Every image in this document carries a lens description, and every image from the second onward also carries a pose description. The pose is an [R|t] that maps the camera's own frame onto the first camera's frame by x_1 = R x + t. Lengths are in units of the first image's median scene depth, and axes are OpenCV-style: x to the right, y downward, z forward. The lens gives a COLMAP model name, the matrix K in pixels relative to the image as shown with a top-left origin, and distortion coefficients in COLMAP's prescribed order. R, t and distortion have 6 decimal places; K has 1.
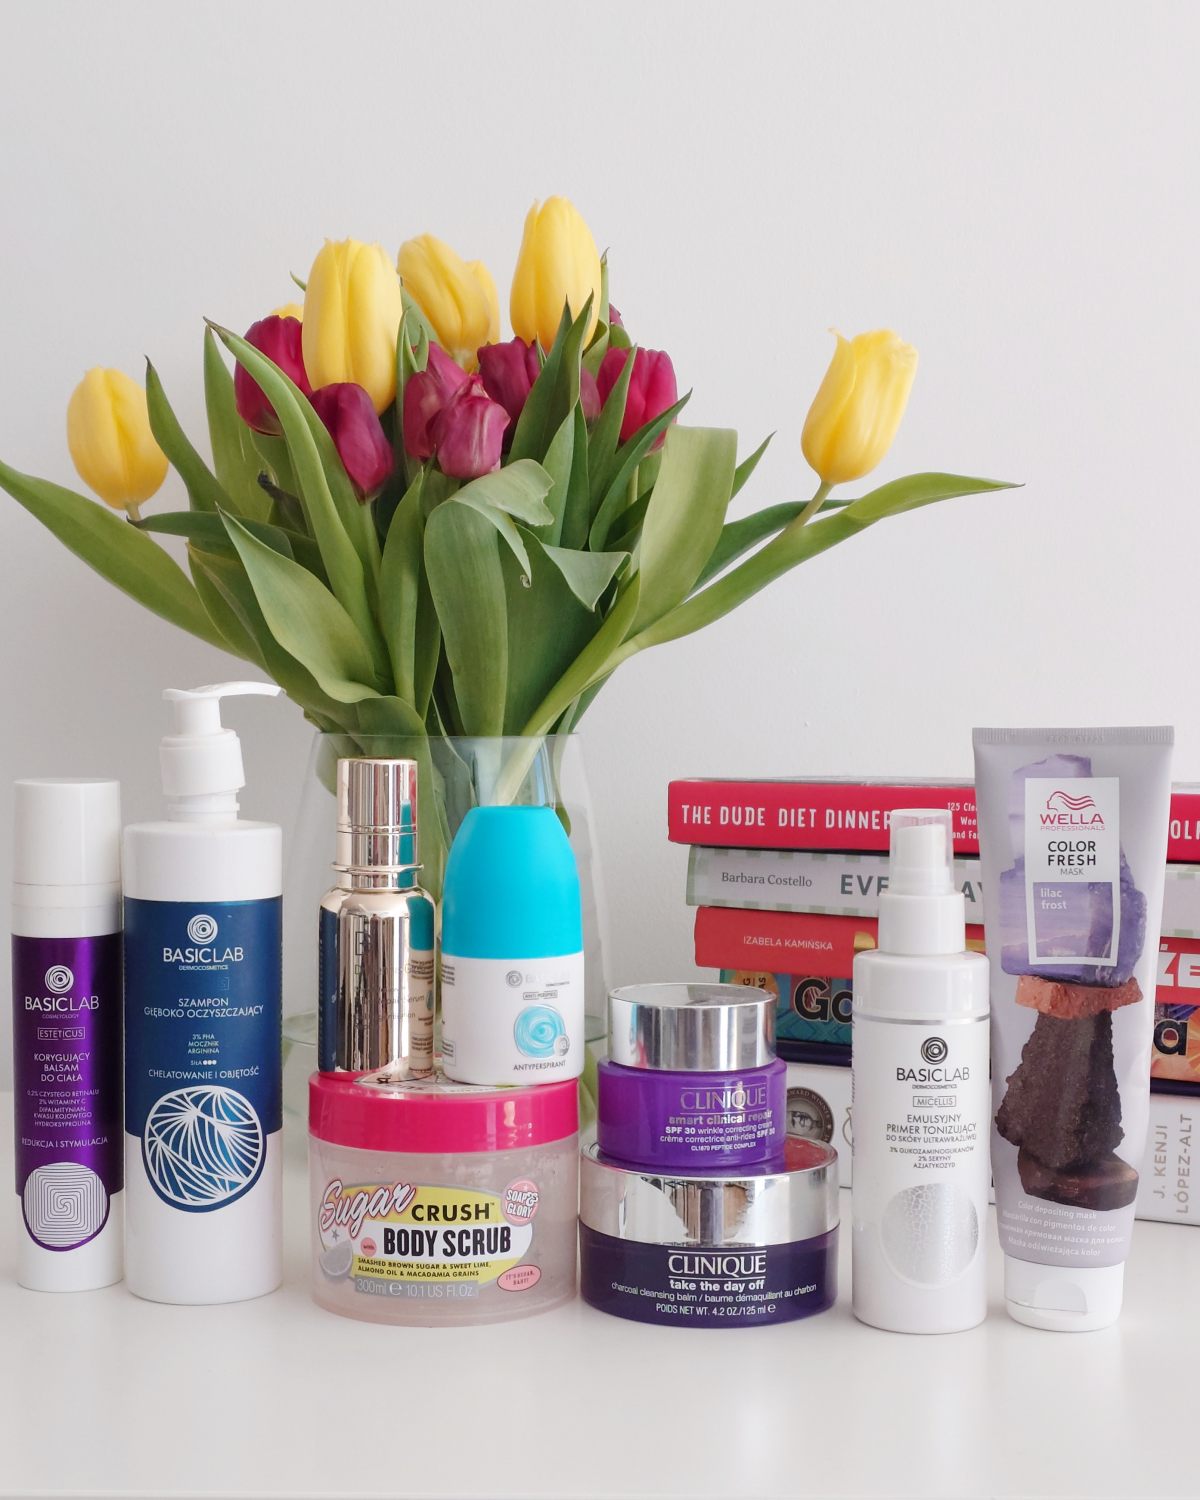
lens RADIAL K [[2087.3, 0, 601.3], [0, 2087.3, 779.7], [0, 0, 1]] dist [-0.005227, 0.019834]
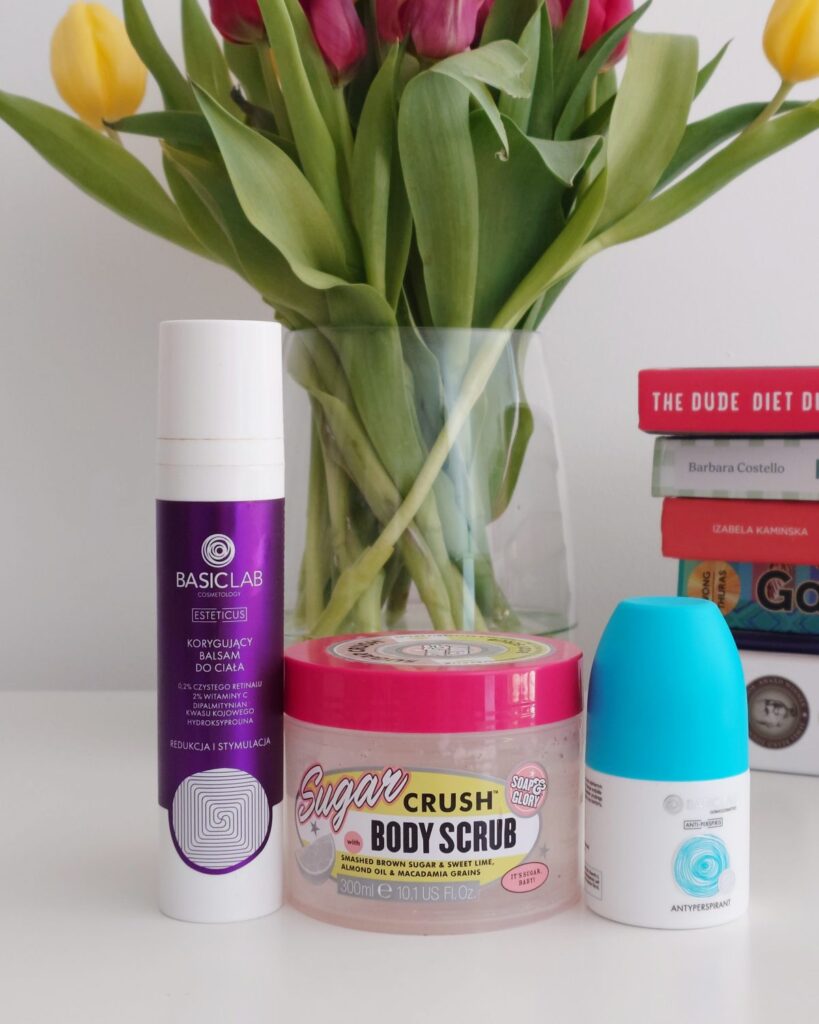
lens RADIAL K [[1418.9, 0, 461.5], [0, 1418.9, 456.6], [0, 0, 1]] dist [0.000355, 0.022374]
pose [[0.999993, -0.002543, -0.002793, -0.052989], [0.002440, 0.999346, -0.036083, 0.069450], [0.002882, 0.036076, 0.999345, 0.330369]]
